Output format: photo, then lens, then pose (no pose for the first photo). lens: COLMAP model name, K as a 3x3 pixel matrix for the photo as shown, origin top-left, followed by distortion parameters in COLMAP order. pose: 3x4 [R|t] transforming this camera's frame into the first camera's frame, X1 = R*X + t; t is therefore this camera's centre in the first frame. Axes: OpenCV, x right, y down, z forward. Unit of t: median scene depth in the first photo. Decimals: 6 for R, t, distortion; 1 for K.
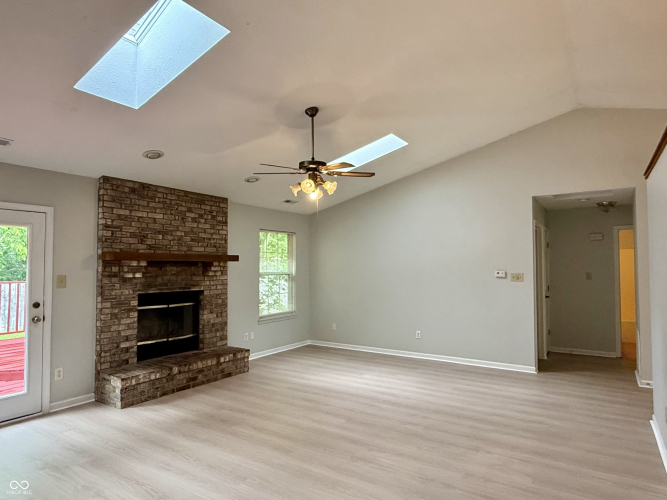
lens RADIAL K [[408.7, 0, 333.5], [0, 408.7, 250.0], [0, 0, 1]] dist [0.005804, 0.000528]
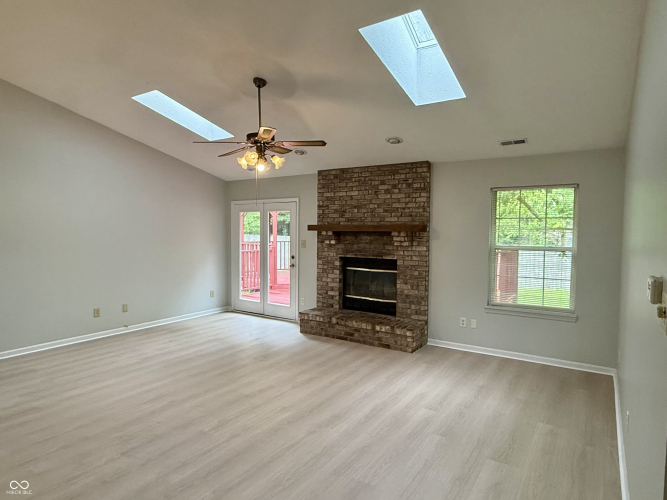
lens RADIAL K [[408.7, 0, 333.5], [0, 408.7, 250.0], [0, 0, 1]] dist [0.005804, 0.000528]
pose [[-0.002890, 0.054432, -0.998513, 0.753372], [0.035416, 0.997897, 0.054296, 0.014749], [0.999368, -0.035207, -0.004812, 0.922063]]
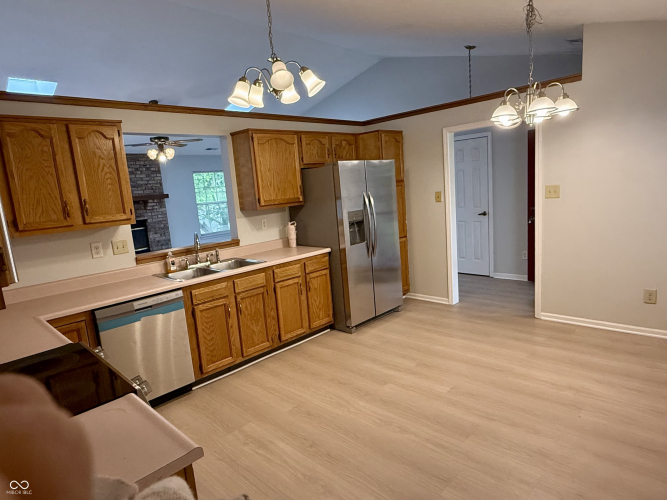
lens RADIAL K [[408.7, 0, 333.5], [0, 408.7, 250.0], [0, 0, 1]] dist [0.005804, 0.000528]
pose [[0.978325, -0.044167, -0.202309, 0.712763], [0.084274, 0.977343, 0.194163, -0.027866], [0.189150, -0.207004, 0.959881, -0.372853]]
